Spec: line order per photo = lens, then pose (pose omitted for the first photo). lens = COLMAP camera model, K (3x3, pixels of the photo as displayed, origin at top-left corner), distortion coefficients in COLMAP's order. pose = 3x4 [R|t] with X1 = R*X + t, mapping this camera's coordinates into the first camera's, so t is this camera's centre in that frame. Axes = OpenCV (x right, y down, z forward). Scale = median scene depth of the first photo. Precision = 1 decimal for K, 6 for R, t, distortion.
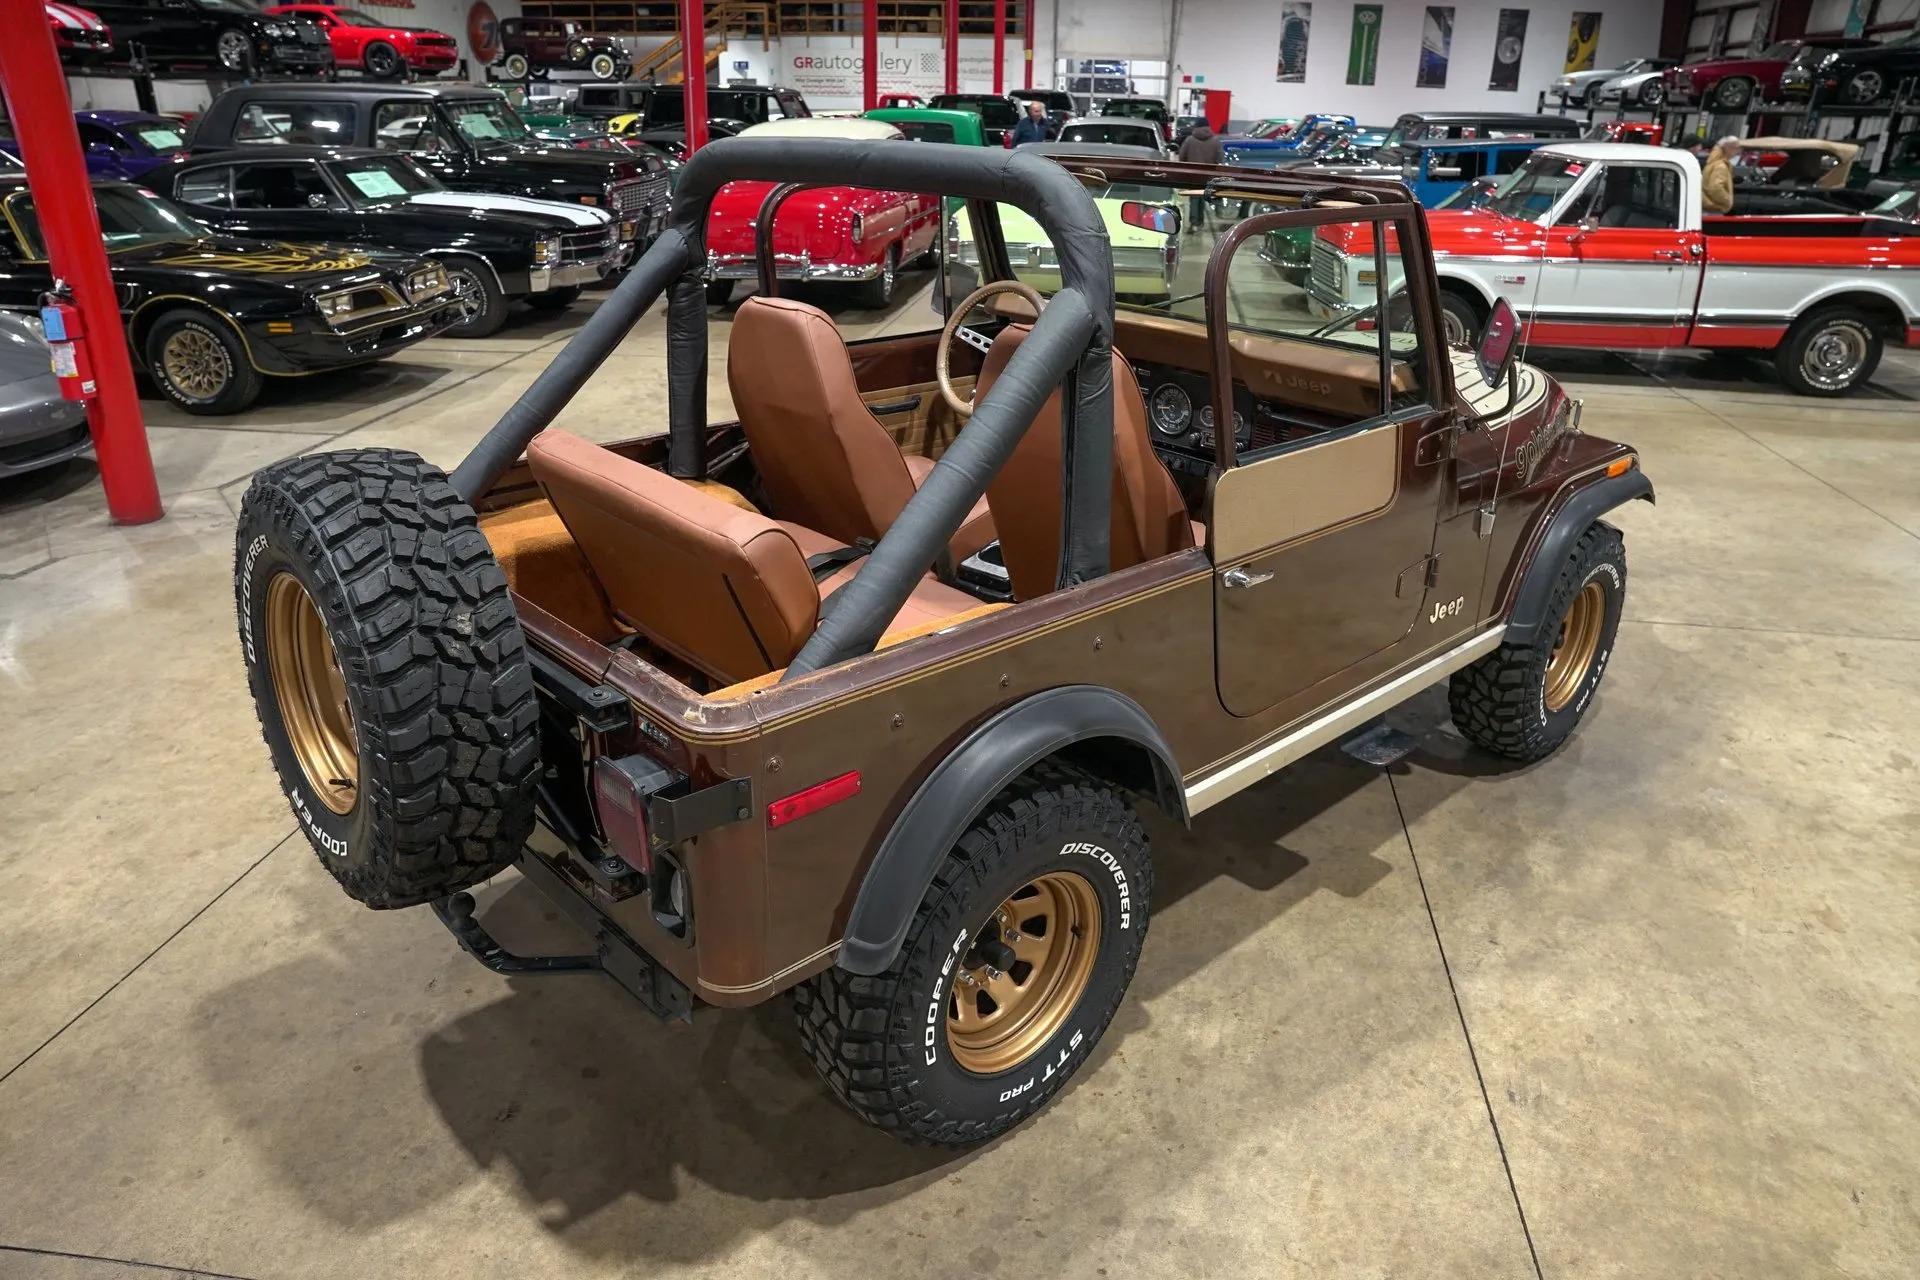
lens RADIAL K [[1316.9, 0, 968.3], [0, 1316.9, 639.1], [0, 0, 1]] dist [-0.144518, 0.115393]
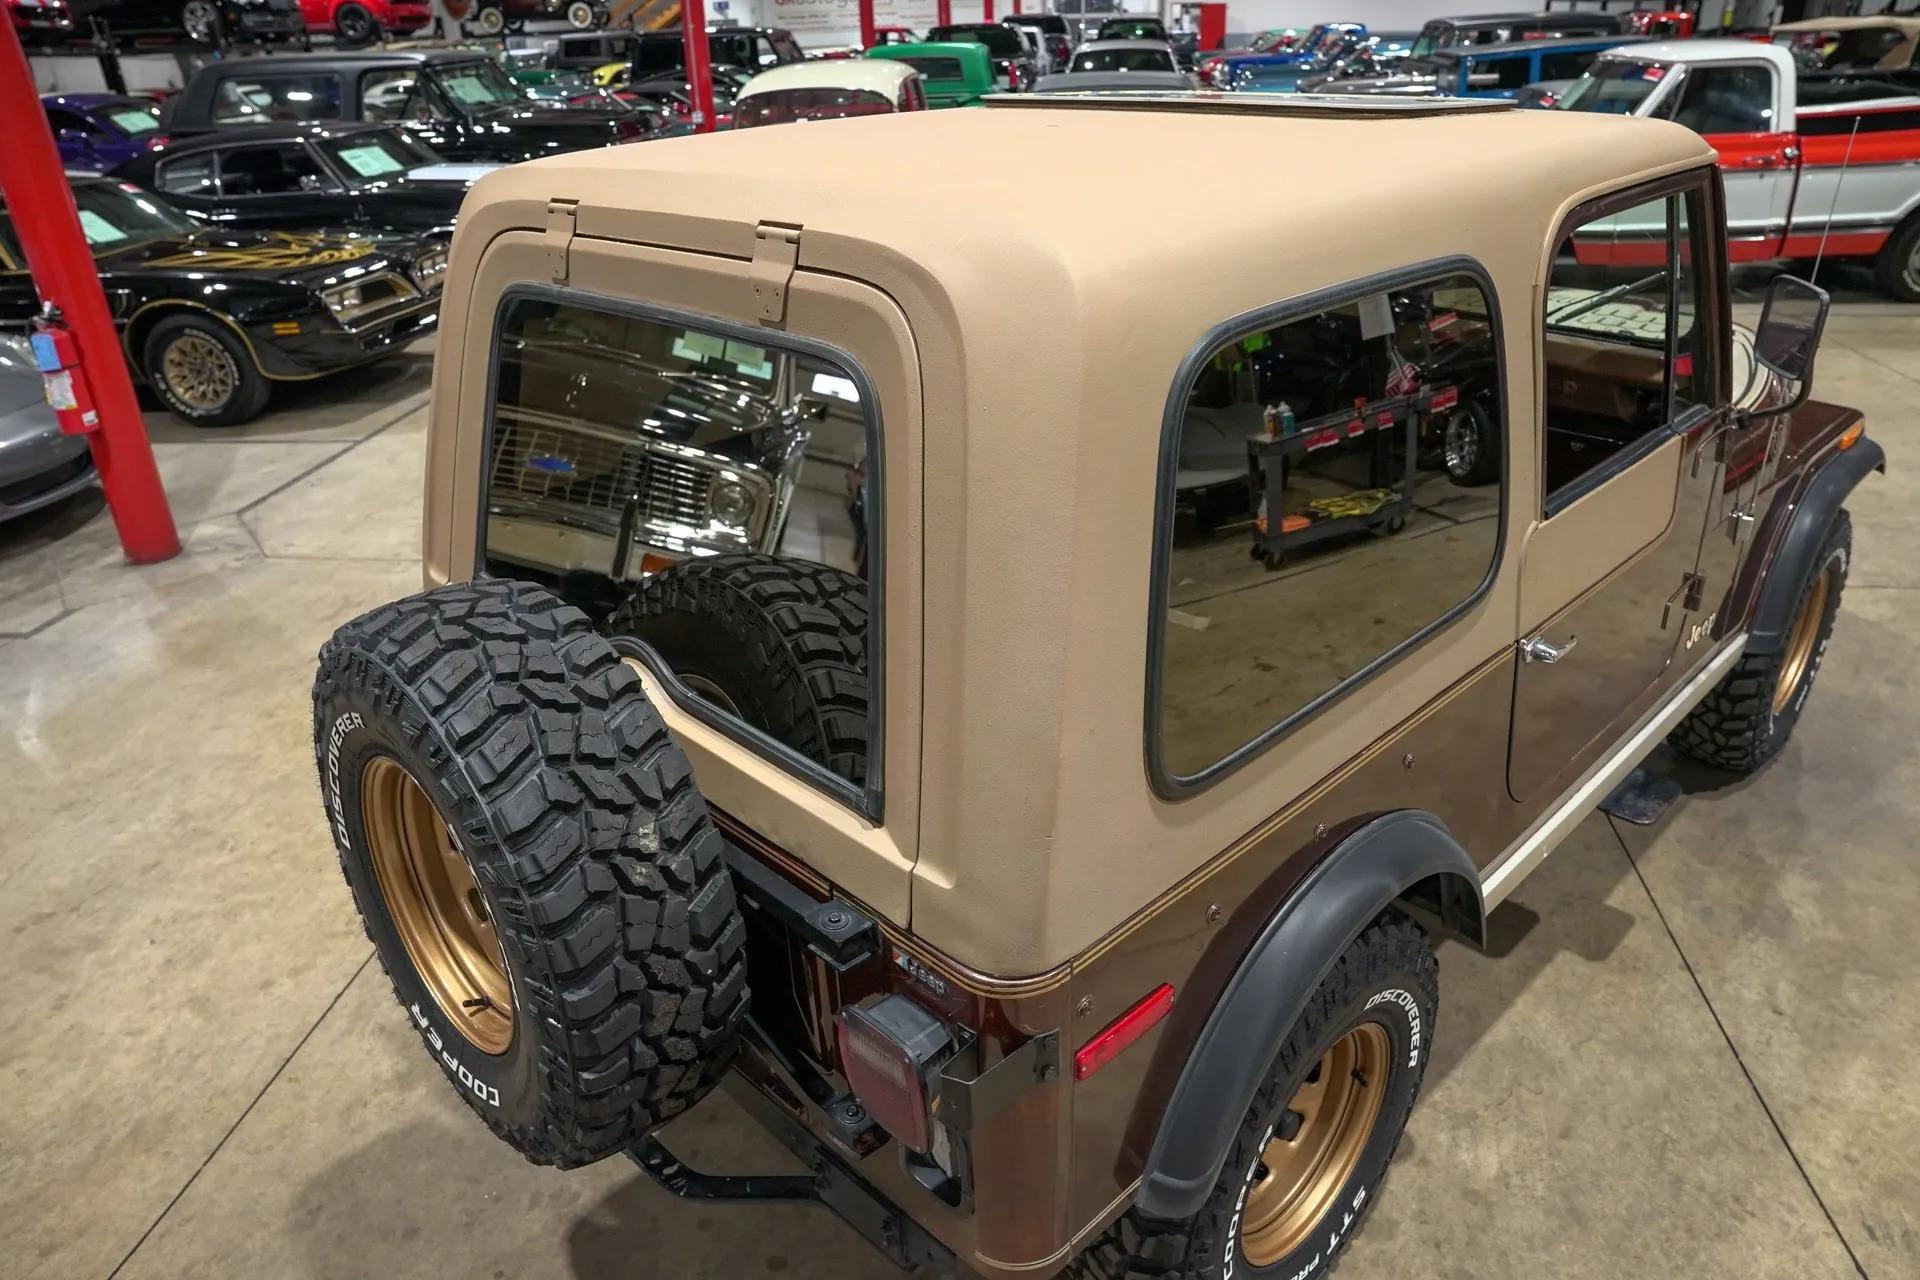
lens RADIAL K [[1322.2, 0, 990.9], [0, 1322.2, 638.1], [0, 0, 1]] dist [-0.139858, 0.107497]
pose [[0.998224, -0.059580, 0.000210, -0.110494], [0.059504, 0.997122, 0.046980, -0.090049], [-0.003008, -0.046884, 0.998896, 0.148476]]
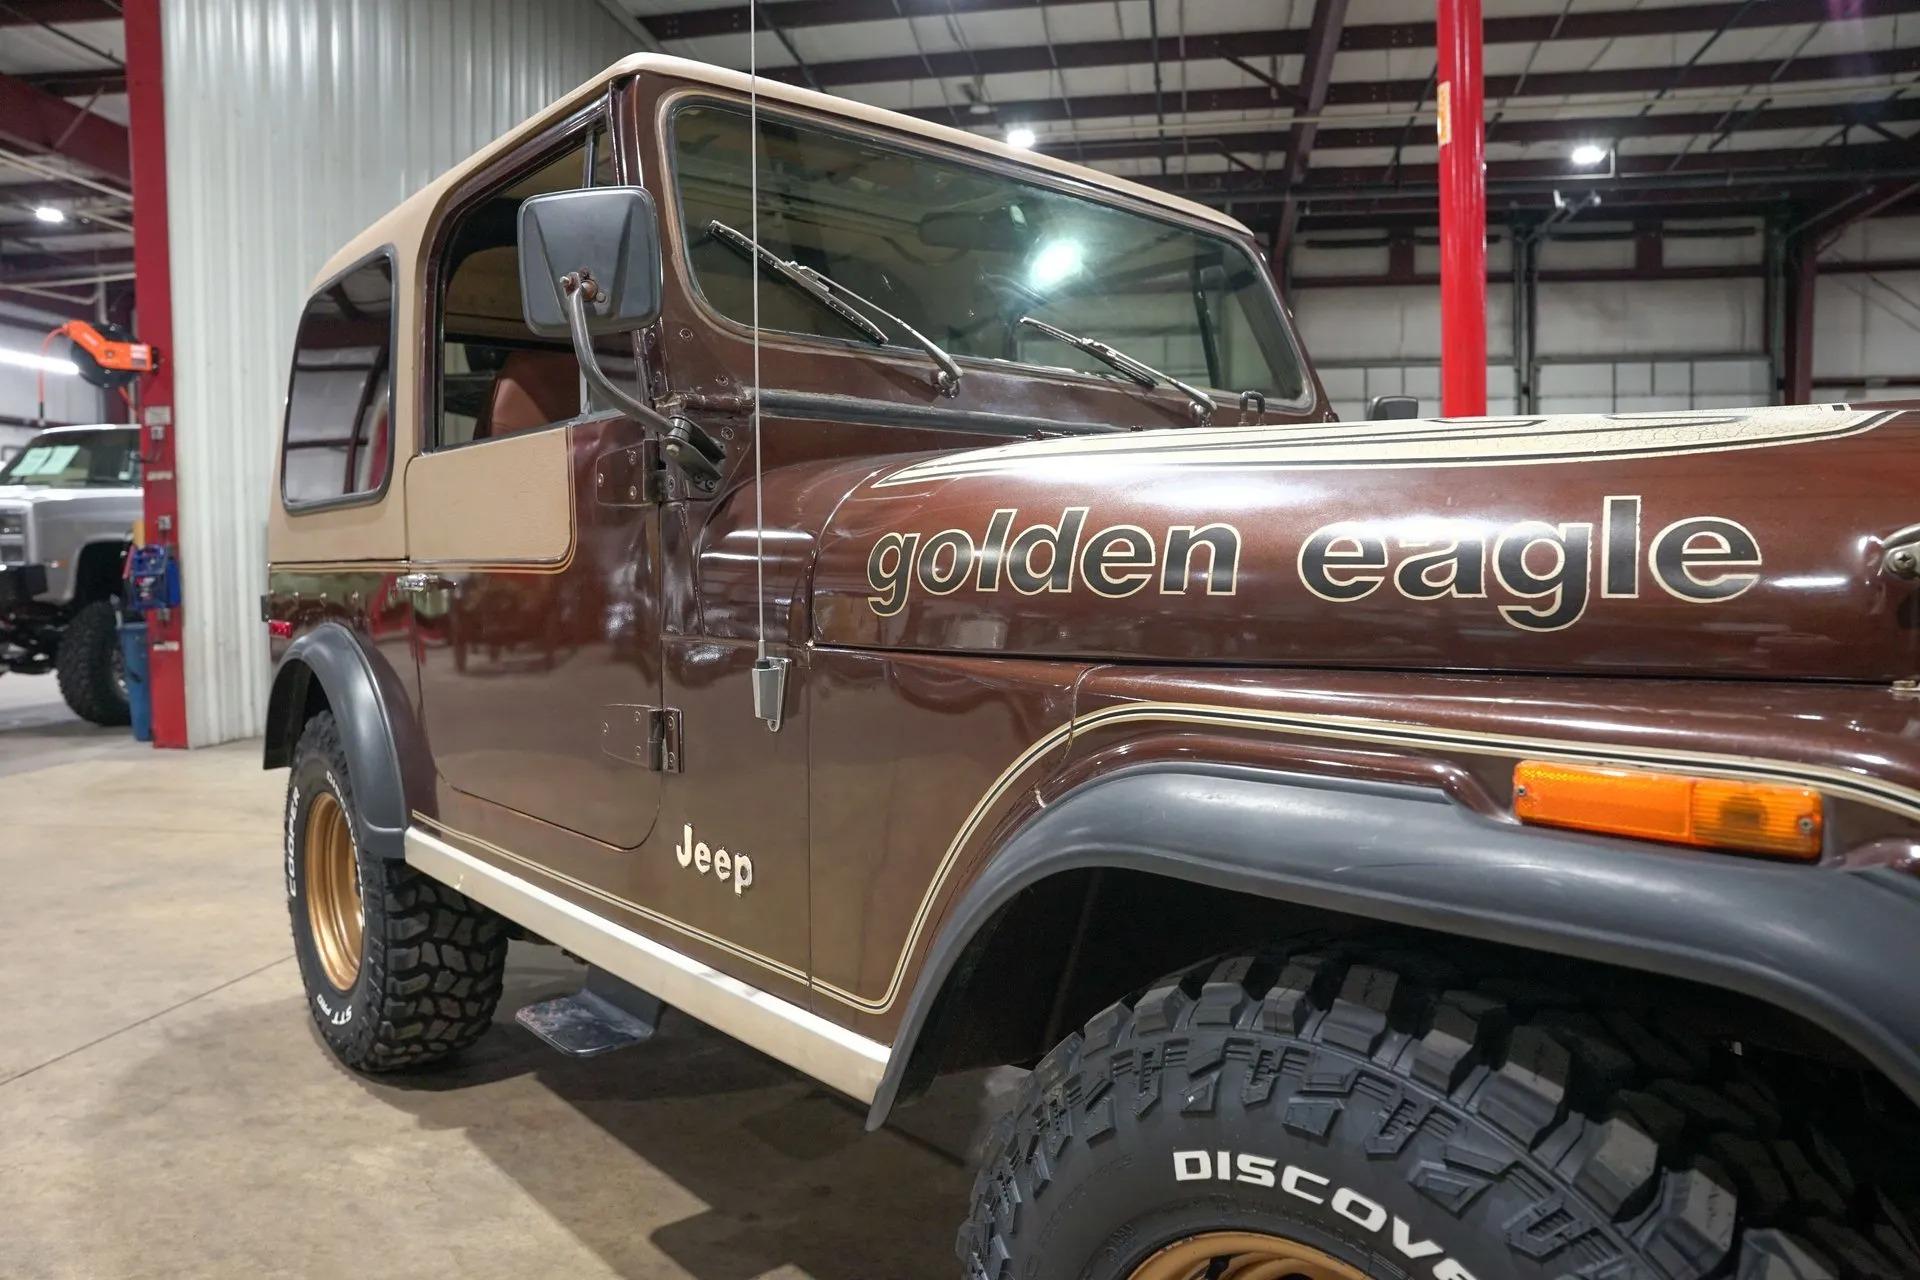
lens RADIAL K [[1316.9, 0, 968.3], [0, 1316.9, 639.1], [0, 0, 1]] dist [-0.144518, 0.115393]
pose [[-0.029345, 0.038257, -0.998837, 0.856457], [-0.383747, 0.922262, 0.046599, -0.157175], [0.922972, 0.384668, -0.012383, 1.101080]]
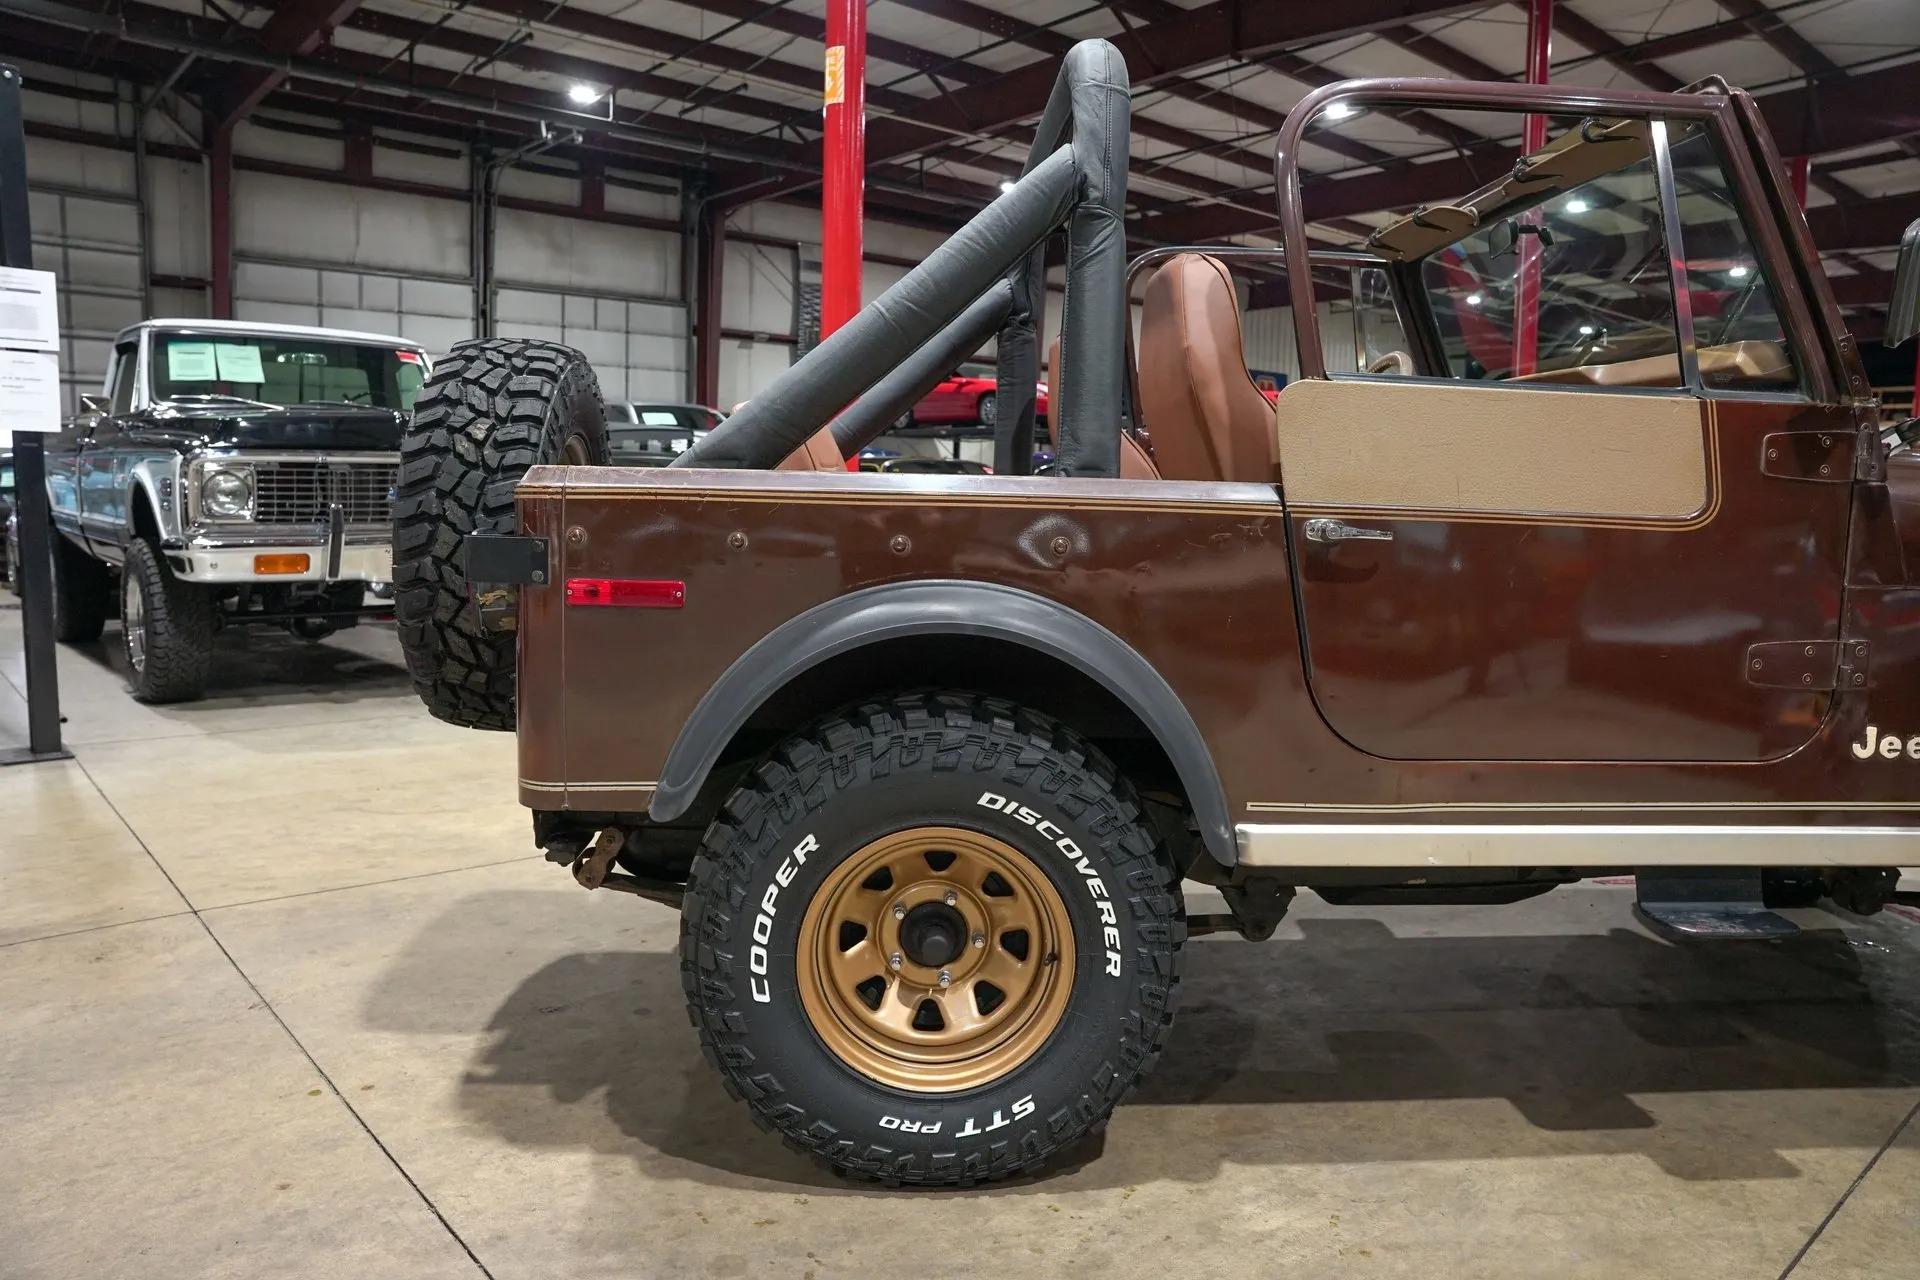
lens RADIAL K [[1316.9, 0, 968.3], [0, 1316.9, 639.1], [0, 0, 1]] dist [-0.144518, 0.115393]
pose [[0.765358, 0.070497, -0.639733, 0.425240], [-0.257898, 0.944285, -0.204484, 0.175155], [0.589675, 0.321489, 0.740897, 0.277068]]
